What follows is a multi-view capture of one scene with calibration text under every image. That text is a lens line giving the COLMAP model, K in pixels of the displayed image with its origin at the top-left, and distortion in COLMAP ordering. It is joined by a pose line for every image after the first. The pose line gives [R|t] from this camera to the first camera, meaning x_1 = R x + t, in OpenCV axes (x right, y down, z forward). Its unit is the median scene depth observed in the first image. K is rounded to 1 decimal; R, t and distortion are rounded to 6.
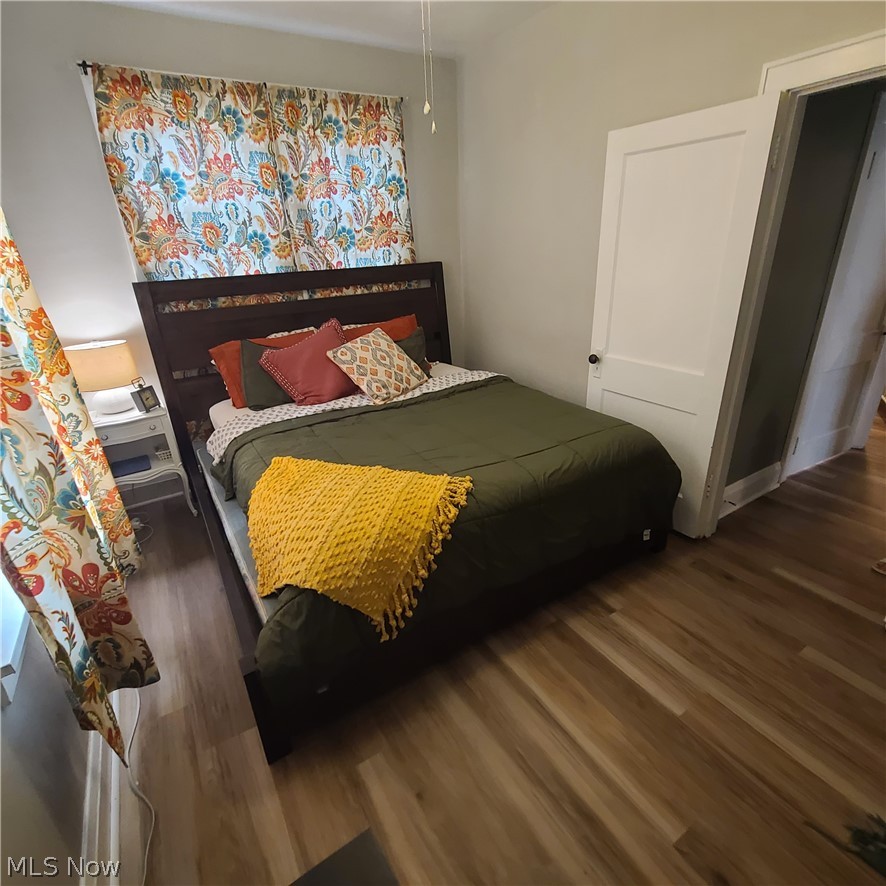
lens RADIAL K [[485.9, 0, 447.0], [0, 485.9, 445.1], [0, 0, 1]] dist [-0.001221, -0.001864]
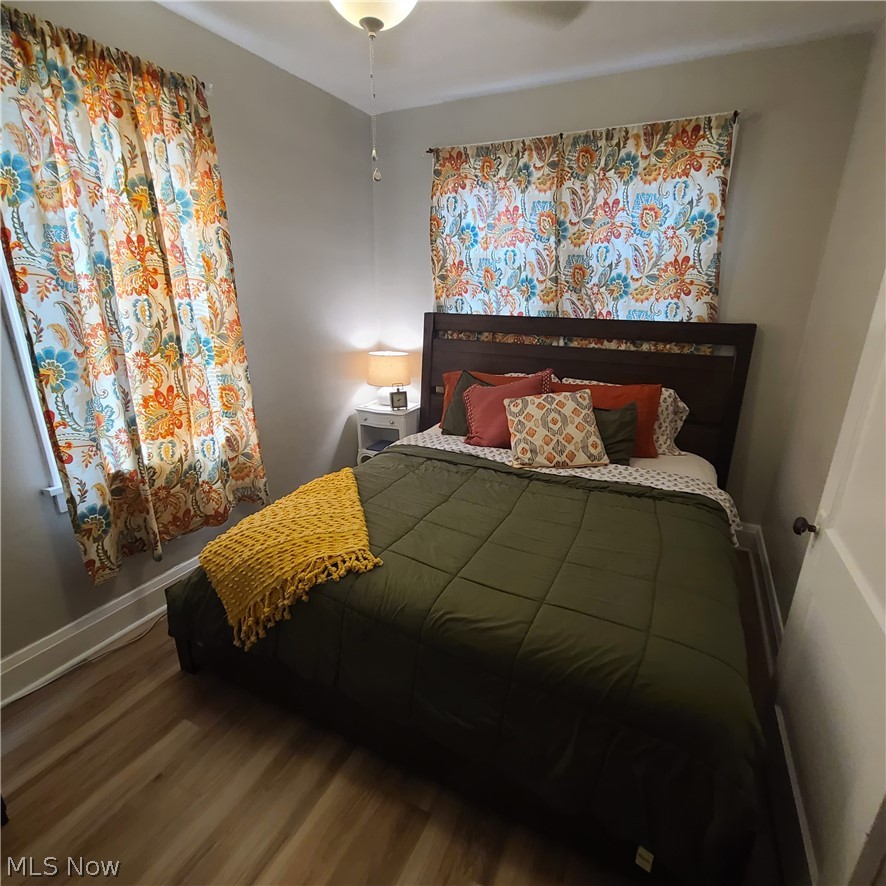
lens RADIAL K [[485.9, 0, 447.0], [0, 485.9, 445.1], [0, 0, 1]] dist [-0.001221, -0.001864]
pose [[0.521825, 0.307088, -0.795862, 0.464648], [-0.361542, 0.924637, 0.119724, -0.171666], [0.772649, 0.225263, 0.593524, 0.339553]]
